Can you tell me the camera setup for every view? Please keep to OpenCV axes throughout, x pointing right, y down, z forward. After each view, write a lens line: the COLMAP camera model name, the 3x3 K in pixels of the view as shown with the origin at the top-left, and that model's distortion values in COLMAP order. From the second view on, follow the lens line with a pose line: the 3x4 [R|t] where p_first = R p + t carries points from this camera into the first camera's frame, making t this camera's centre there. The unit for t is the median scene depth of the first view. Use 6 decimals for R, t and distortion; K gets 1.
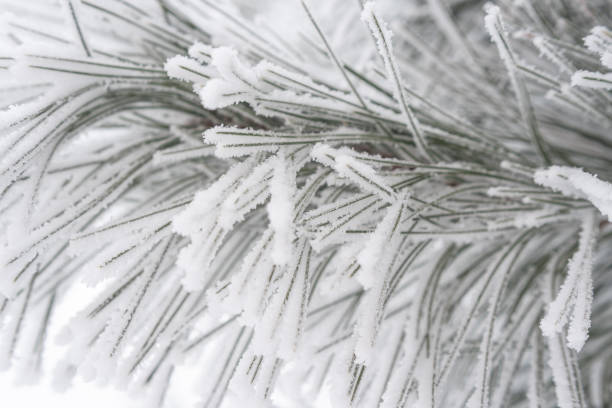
lens RADIAL K [[1024.1, 0, 306.0], [0, 1024.1, 204.0], [0, 0, 1]] dist [0.212489, -0.026487]
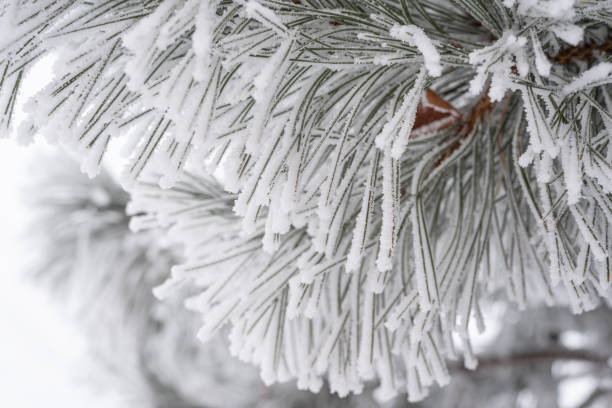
lens RADIAL K [[1024.1, 0, 306.0], [0, 1024.1, 204.0], [0, 0, 1]] dist [0.212489, -0.026487]
pose [[0.989085, 0.102785, 0.105570, -0.009329], [-0.125072, 0.964451, 0.232790, -0.105135], [-0.077890, -0.243453, 0.966780, -0.351292]]
